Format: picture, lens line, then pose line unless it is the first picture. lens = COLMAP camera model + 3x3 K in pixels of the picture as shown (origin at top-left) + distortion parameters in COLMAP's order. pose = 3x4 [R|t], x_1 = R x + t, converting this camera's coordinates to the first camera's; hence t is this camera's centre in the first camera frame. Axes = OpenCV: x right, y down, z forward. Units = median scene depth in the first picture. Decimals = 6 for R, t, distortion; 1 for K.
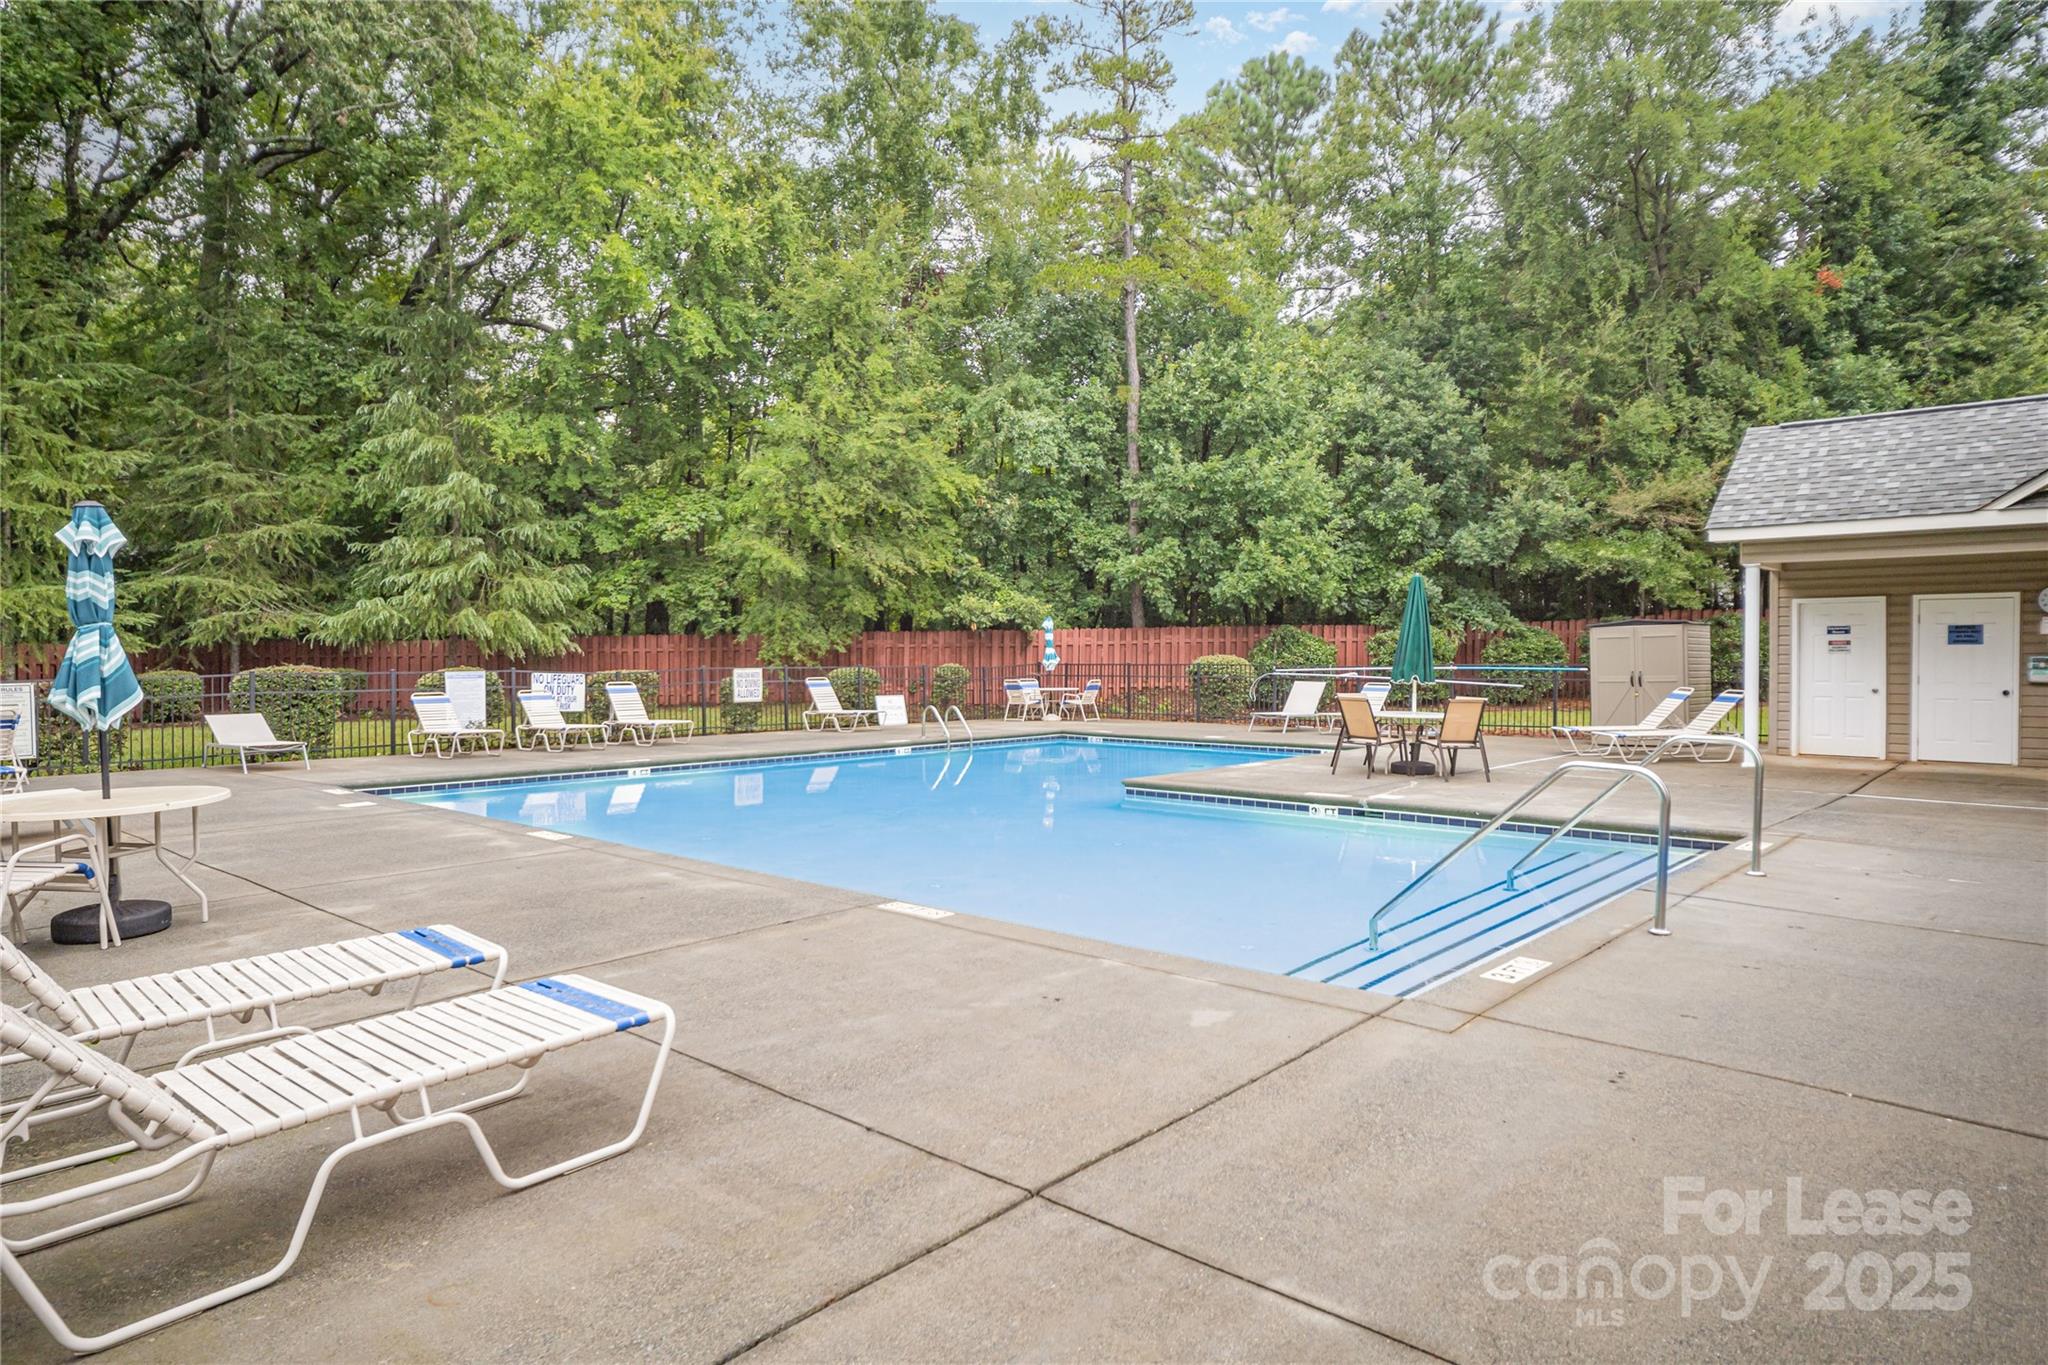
lens RADIAL K [[1248.1, 0, 1024.0], [0, 1248.1, 672.2], [0, 0, 1]] dist [-0.002815, 0.010548]
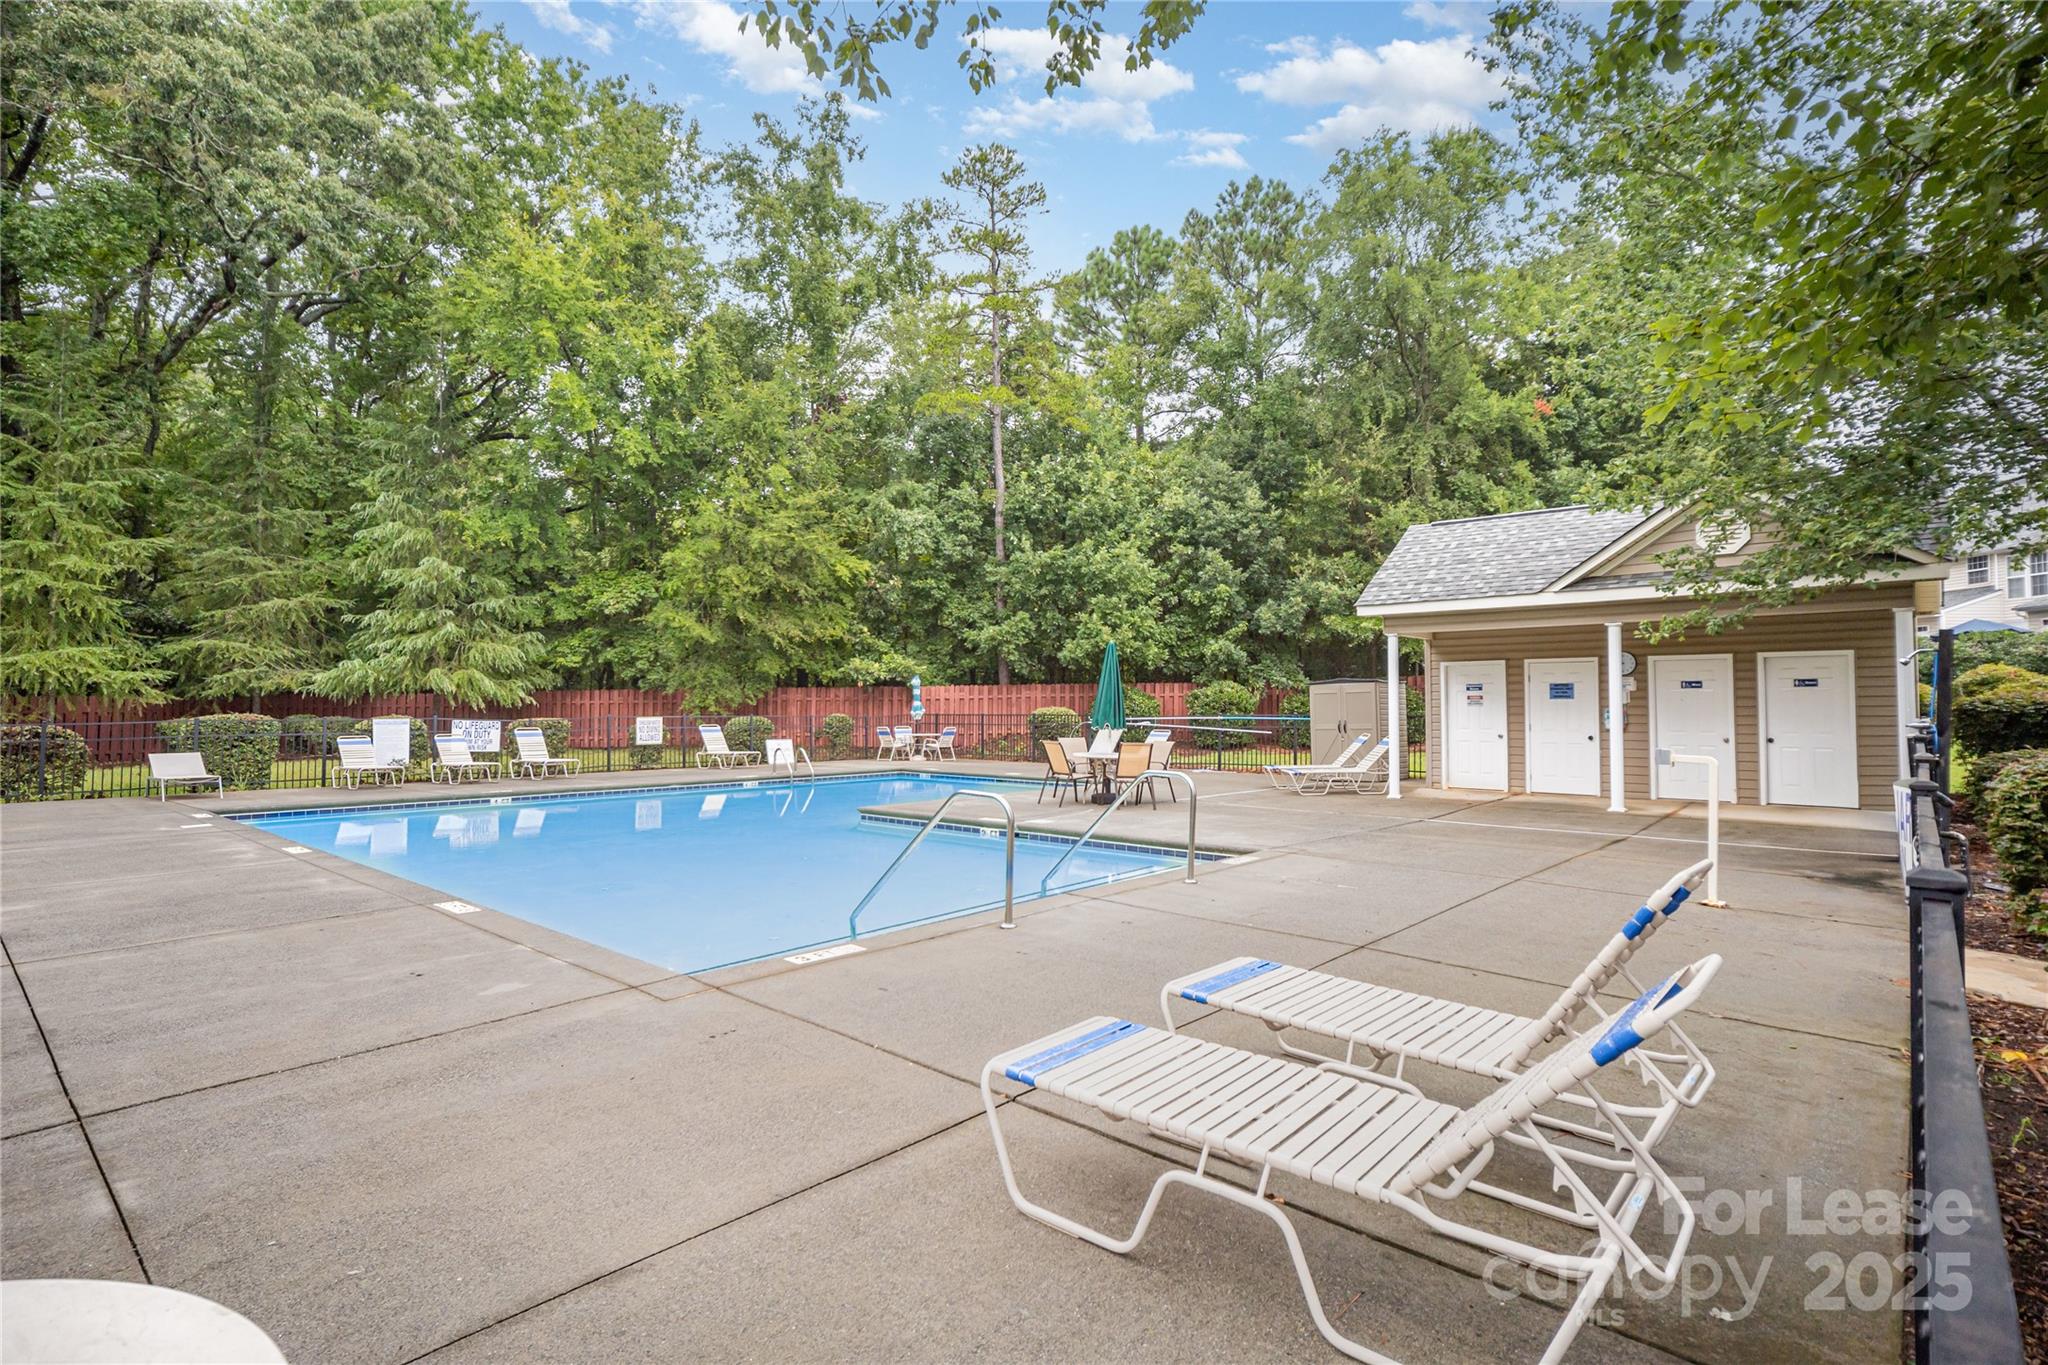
lens RADIAL K [[1030.9, 0, 1026.7], [0, 1030.9, 667.5], [0, 0, 1]] dist [-0.012983, 0.013660]
pose [[0.999985, 0.002463, 0.004878, 0.124985], [-0.002204, 0.998626, -0.052365, 0.000587], [-0.005000, 0.052353, 0.998616, -0.012155]]
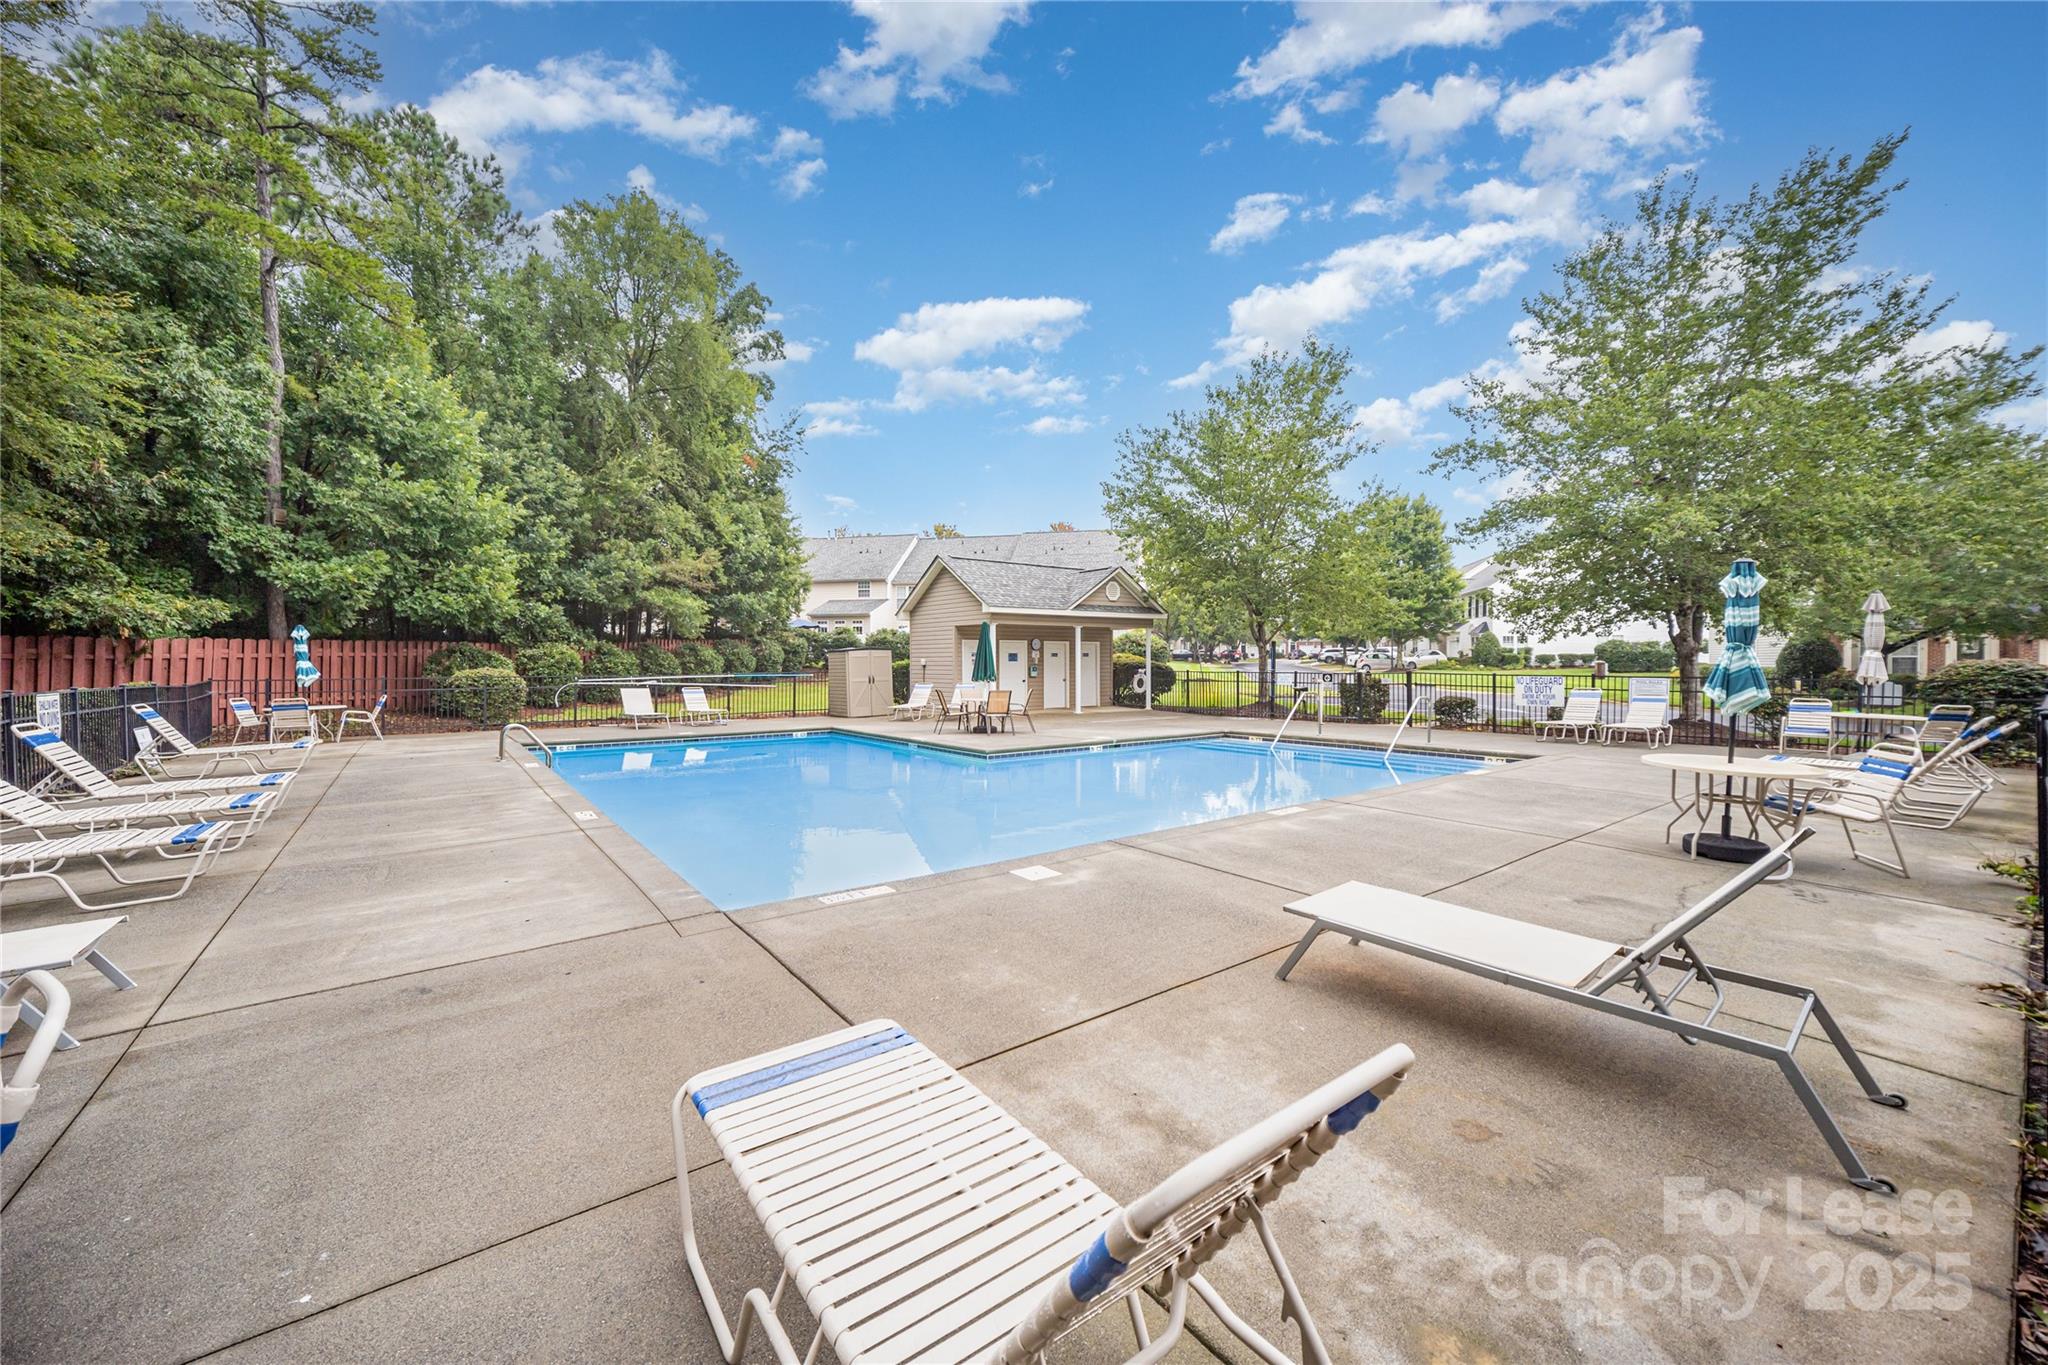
lens RADIAL K [[783.5, 0, 1016.9], [0, 783.5, 677.1], [0, 0, 1]] dist [-0.018358, 0.002596]
pose [[0.197294, -0.015471, 0.980222, -0.420886], [0.016875, 0.999781, 0.012384, -0.006324], [-0.980199, 0.014098, 0.197512, 0.405206]]
